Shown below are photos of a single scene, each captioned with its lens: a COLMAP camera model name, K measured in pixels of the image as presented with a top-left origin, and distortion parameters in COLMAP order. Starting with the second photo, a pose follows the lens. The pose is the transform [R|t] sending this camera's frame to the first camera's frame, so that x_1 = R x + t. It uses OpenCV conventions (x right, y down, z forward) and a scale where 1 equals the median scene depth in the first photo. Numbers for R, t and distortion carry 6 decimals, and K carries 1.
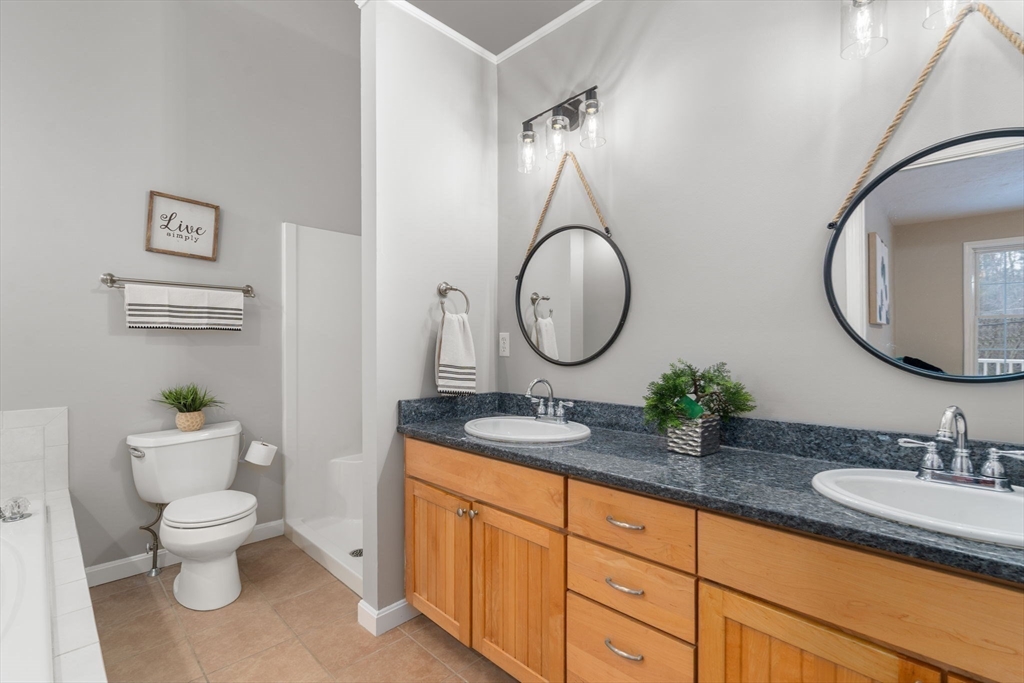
lens RADIAL K [[469.3, 0, 514.3], [0, 469.3, 342.5], [0, 0, 1]] dist [-0.001673, -0.000244]
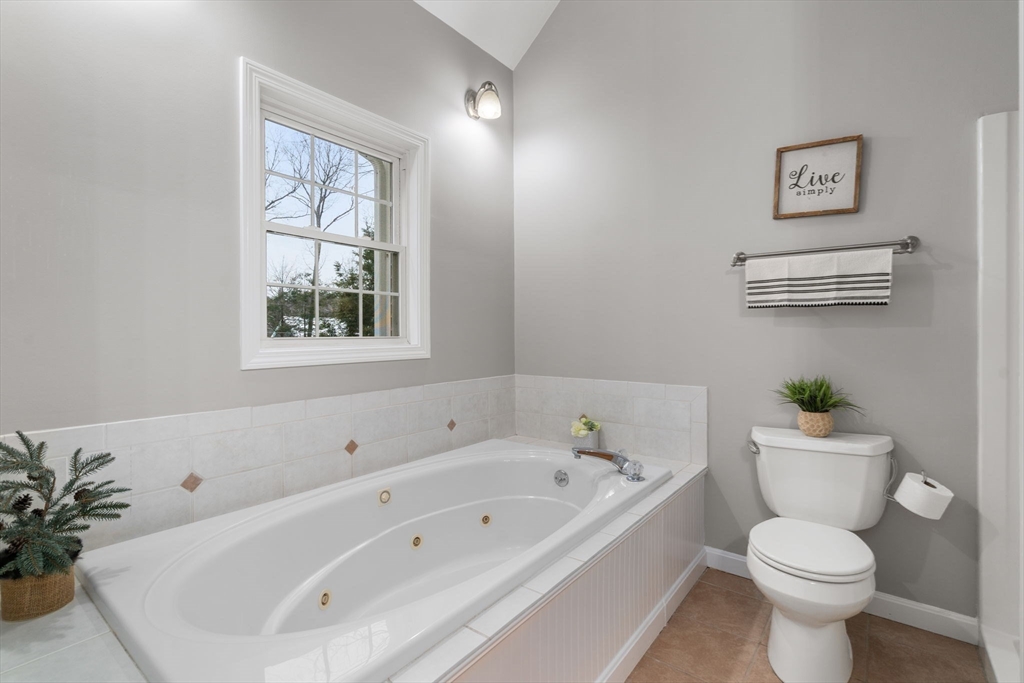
lens RADIAL K [[473.4, 0, 516.7], [0, 473.4, 330.2], [0, 0, 1]] dist [-0.001545, 0.000079]
pose [[0.125053, -0.000524, -0.992150, 0.031202], [0.008145, 0.999967, 0.000498, 0.007135], [0.992117, -0.008144, 0.125054, 0.400839]]
